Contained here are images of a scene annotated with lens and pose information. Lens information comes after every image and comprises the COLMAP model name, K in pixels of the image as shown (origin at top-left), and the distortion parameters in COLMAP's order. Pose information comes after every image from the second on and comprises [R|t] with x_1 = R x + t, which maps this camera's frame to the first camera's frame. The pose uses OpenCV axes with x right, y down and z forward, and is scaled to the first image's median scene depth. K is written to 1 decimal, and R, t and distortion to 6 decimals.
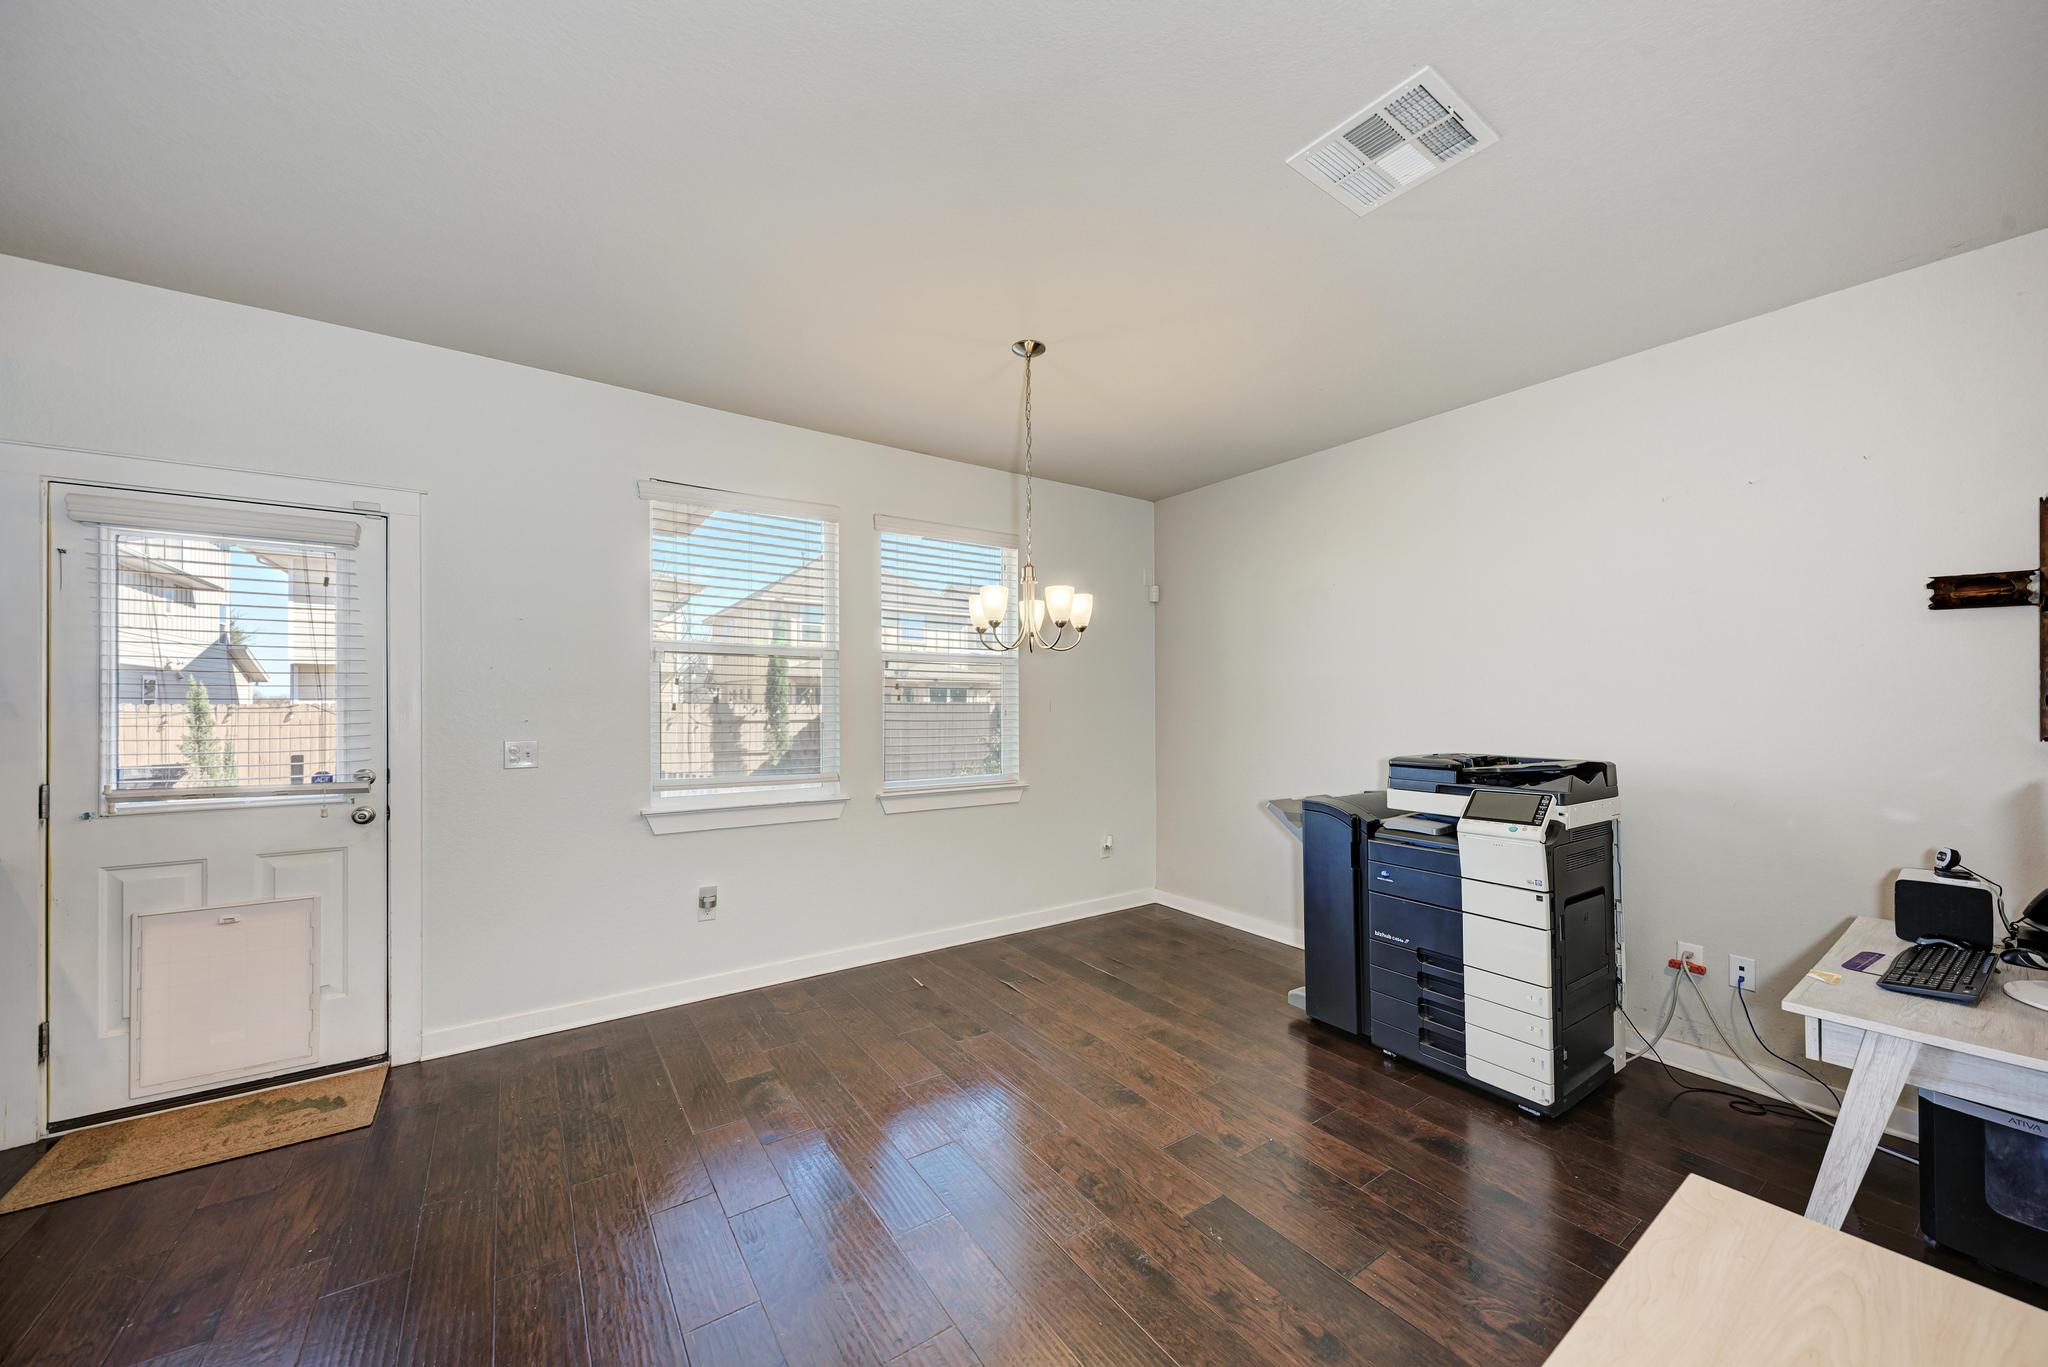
lens RADIAL K [[737.1, 0, 1026.7], [0, 737.1, 691.9], [0, 0, 1]] dist [0.004802, -0.000746]
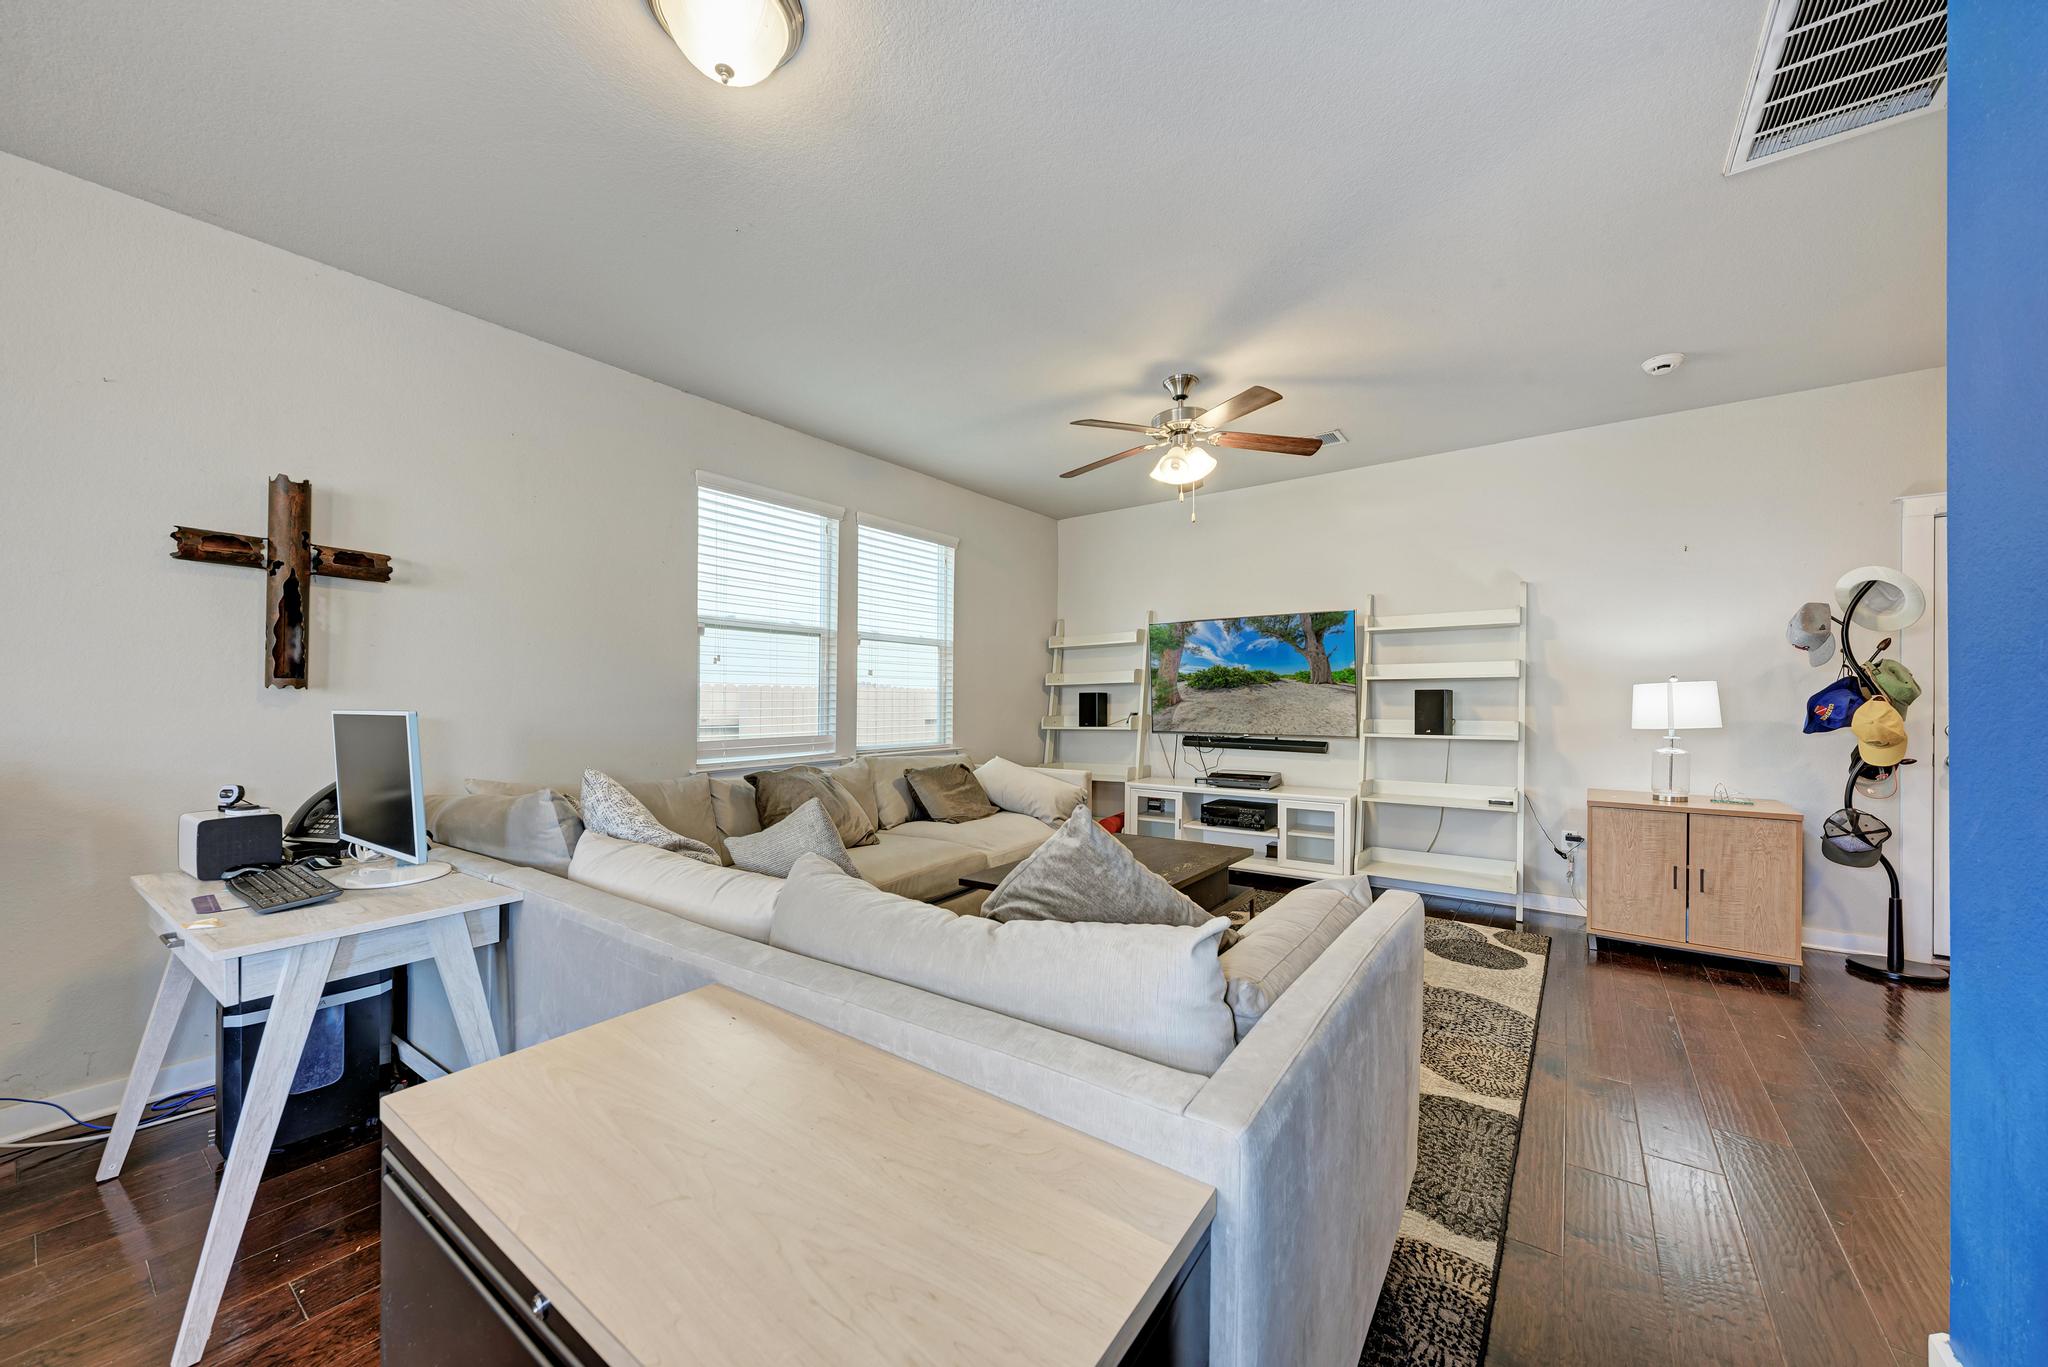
lens RADIAL K [[737.1, 0, 1026.5], [0, 737.1, 700.1], [0, 0, 1]] dist [0.004802, -0.000746]
pose [[-0.325087, -0.003072, 0.945679, -0.084870], [-0.015564, 0.999877, -0.002102, 0.055302], [-0.945556, -0.015402, -0.325095, 0.206055]]
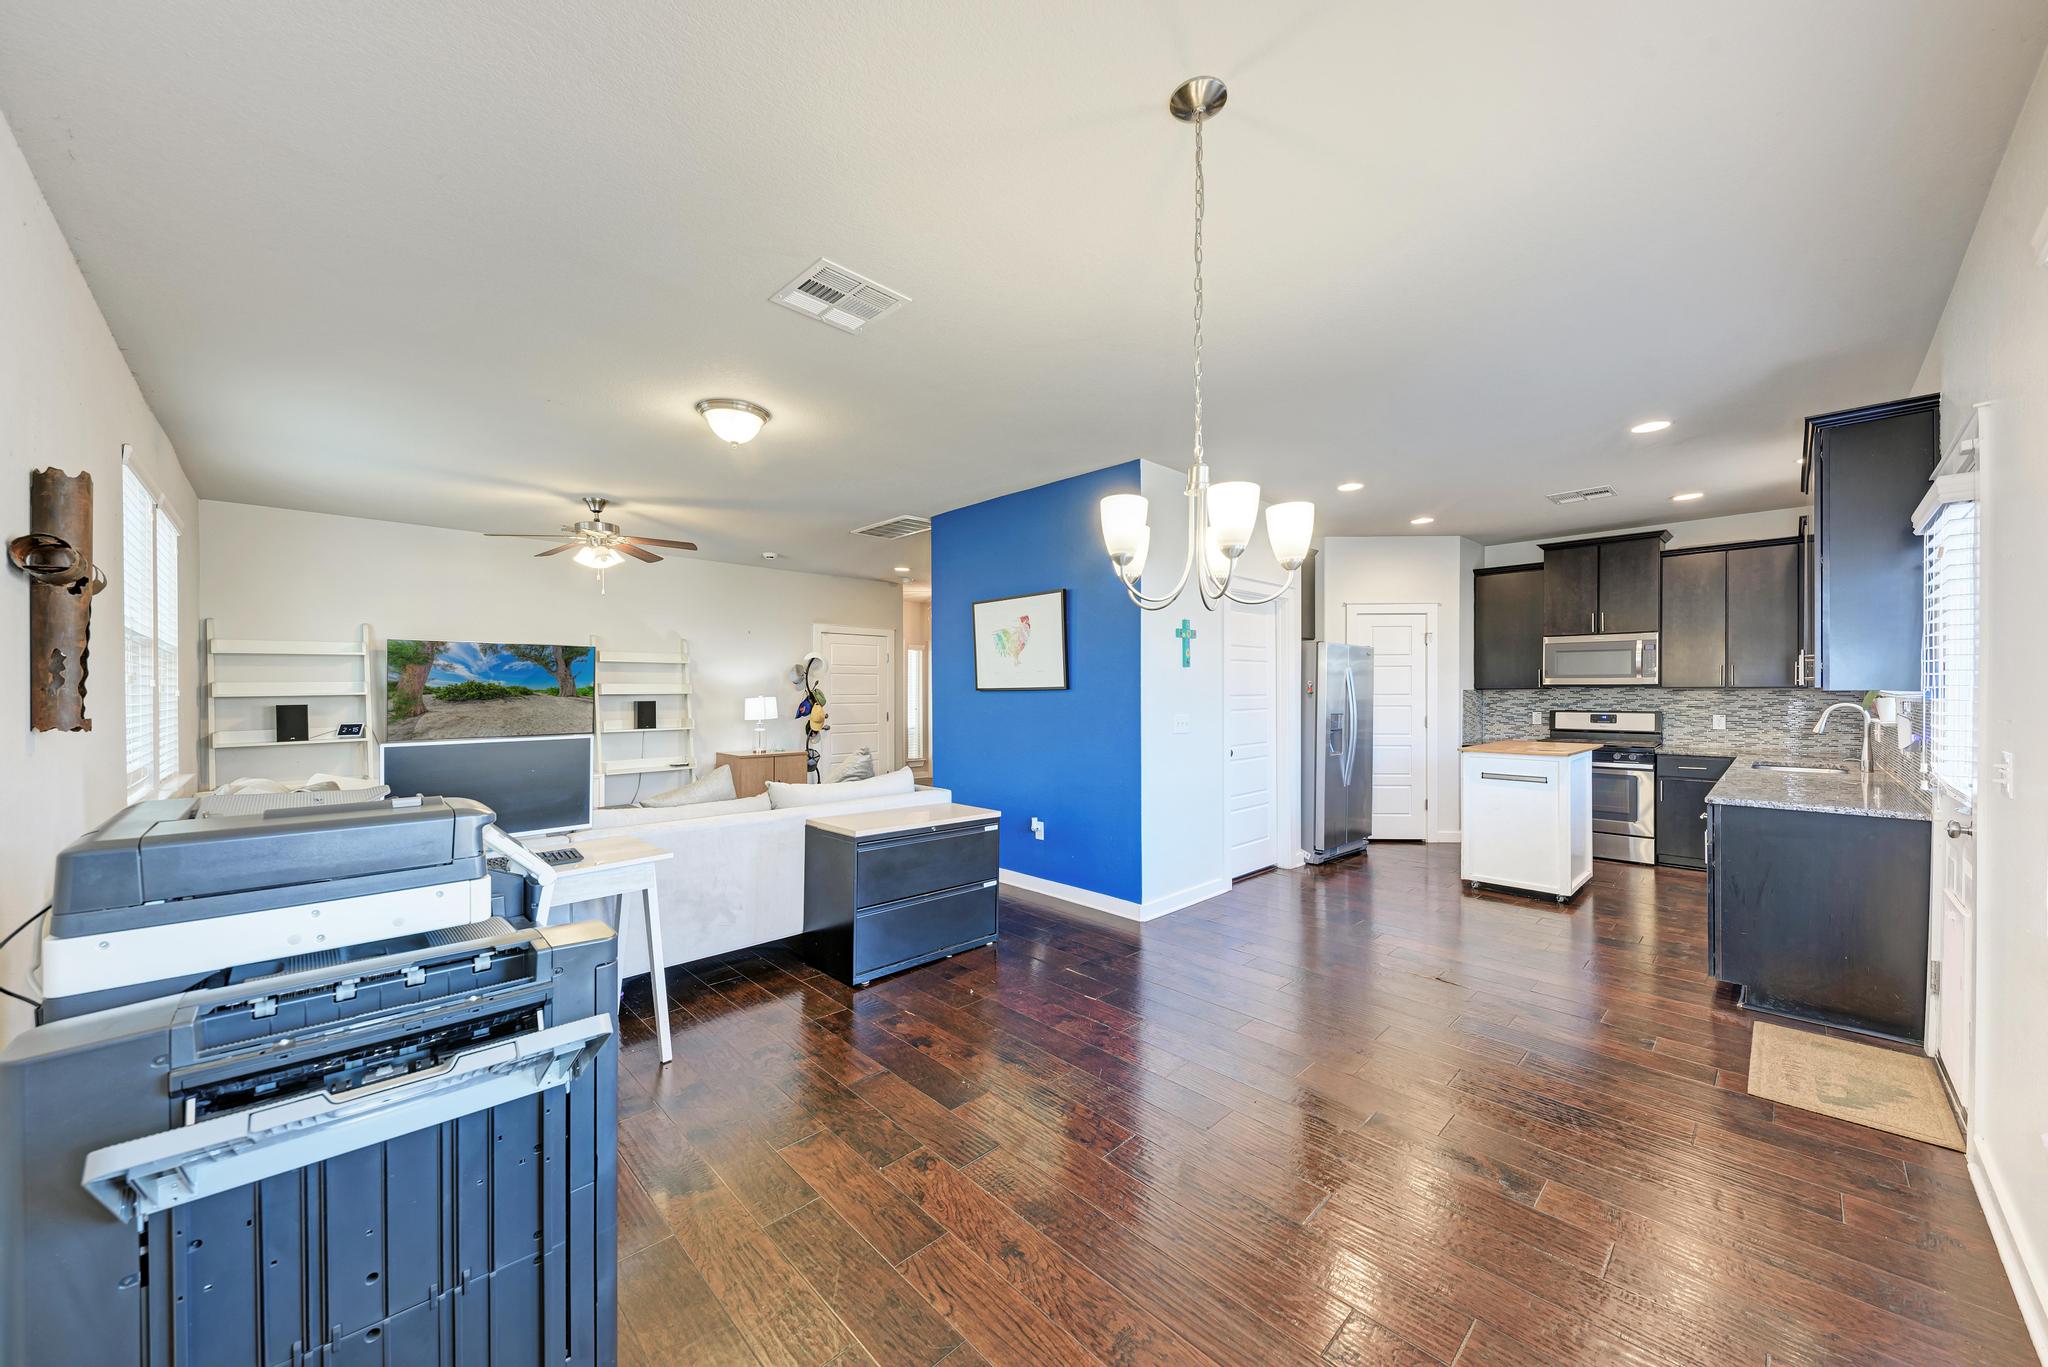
lens RADIAL K [[737.1, 0, 1026.0], [0, 737.1, 691.1], [0, 0, 1]] dist [0.004802, -0.000746]
pose [[-0.985671, 0.000836, -0.168674, 0.267636], [0.003600, 0.999864, -0.016082, 0.027064], [0.168638, -0.016459, -0.985541, 1.699405]]
